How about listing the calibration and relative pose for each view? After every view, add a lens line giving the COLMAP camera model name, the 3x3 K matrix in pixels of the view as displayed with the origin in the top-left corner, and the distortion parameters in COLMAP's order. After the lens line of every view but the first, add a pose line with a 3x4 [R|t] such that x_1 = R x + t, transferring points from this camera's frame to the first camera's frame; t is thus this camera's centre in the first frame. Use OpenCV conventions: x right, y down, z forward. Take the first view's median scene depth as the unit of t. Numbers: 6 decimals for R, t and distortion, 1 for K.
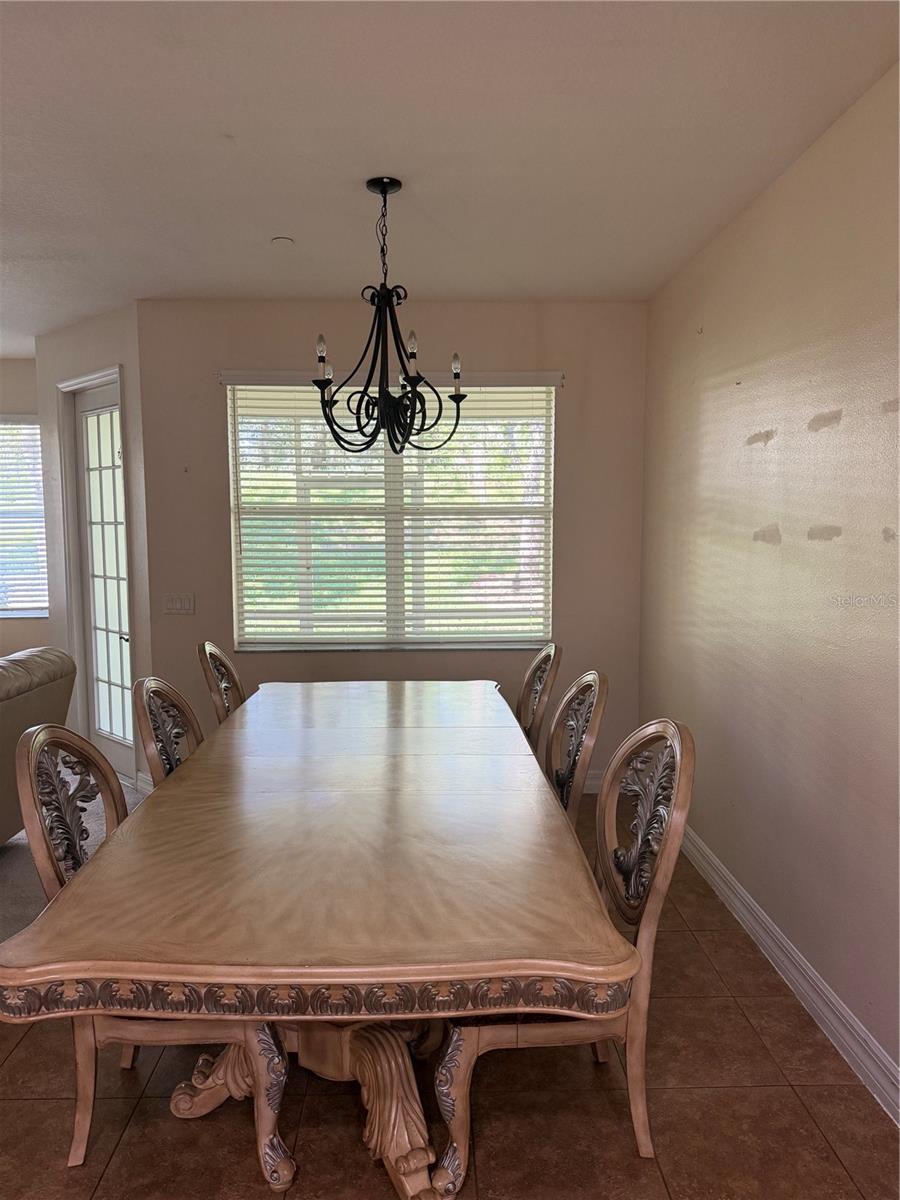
lens RADIAL K [[836.7, 0, 442.5], [0, 836.7, 610.7], [0, 0, 1]] dist [0.090363, -0.118923]
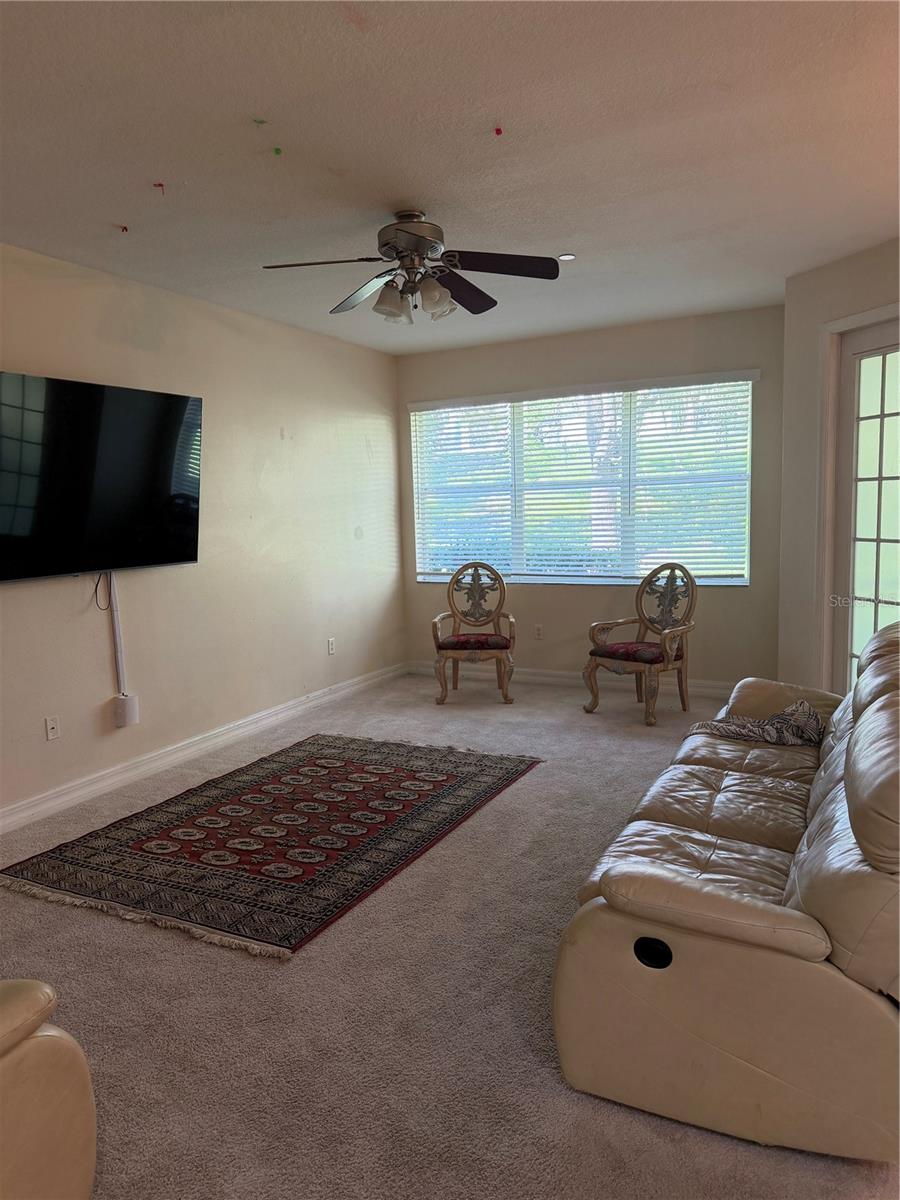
lens RADIAL K [[836.7, 0, 442.5], [0, 836.7, 610.7], [0, 0, 1]] dist [0.090363, -0.118923]
pose [[0.878640, 0.036557, -0.476084, -0.671756], [-0.022501, 0.999127, 0.035192, 0.021233], [0.476955, -0.020209, 0.878695, 0.028128]]
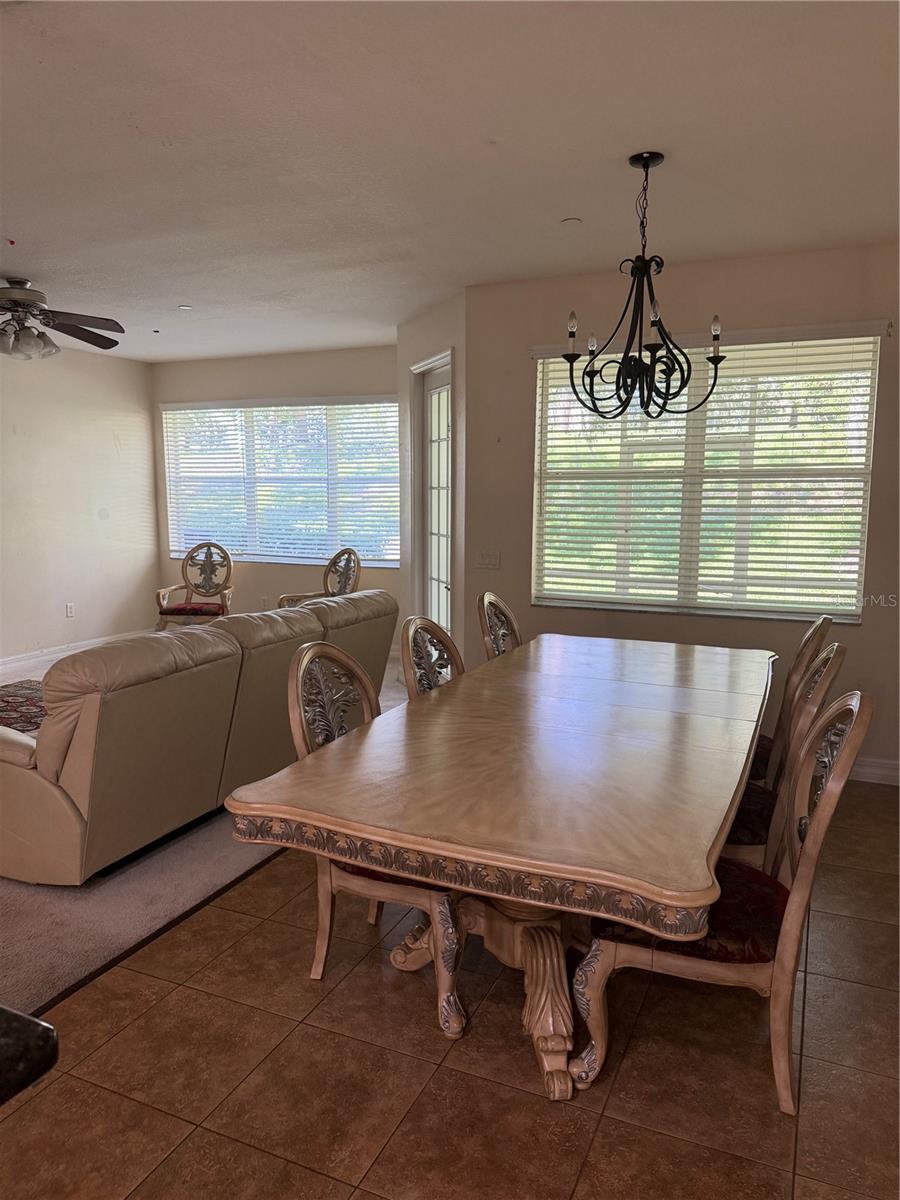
lens RADIAL K [[832.7, 0, 447.0], [0, 832.7, 606.5], [0, 0, 1]] dist [0.191076, -0.366853]
pose [[0.903493, 0.063763, -0.423832, 0.187085], [-0.047994, 0.997704, 0.047789, 0.006048], [0.425906, -0.022836, 0.904479, -0.058576]]
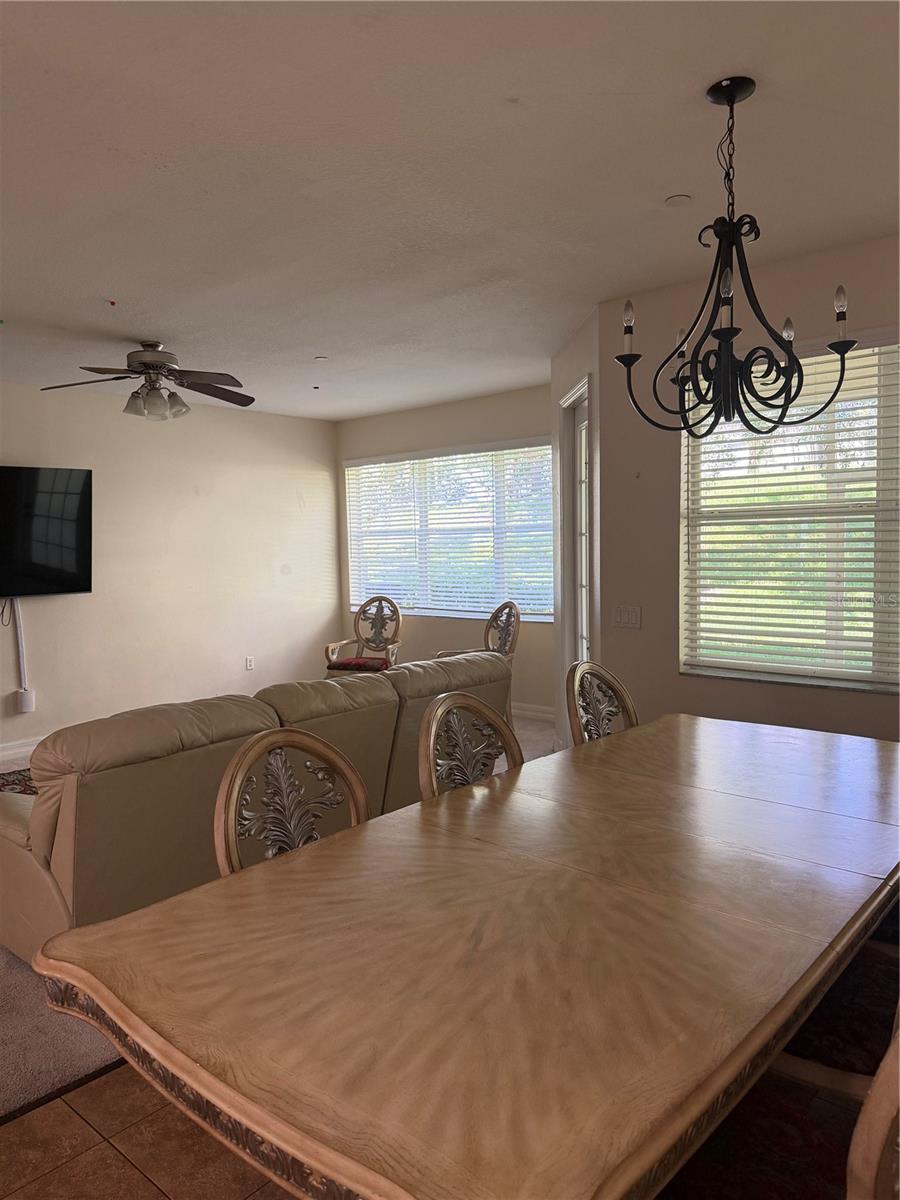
lens RADIAL K [[836.7, 0, 442.5], [0, 836.7, 610.7], [0, 0, 1]] dist [0.090363, -0.118923]
pose [[0.732593, 0.042261, -0.679354, 0.283013], [-0.047894, 0.998797, 0.010486, -0.024562], [0.678980, 0.024855, 0.733736, 0.267065]]
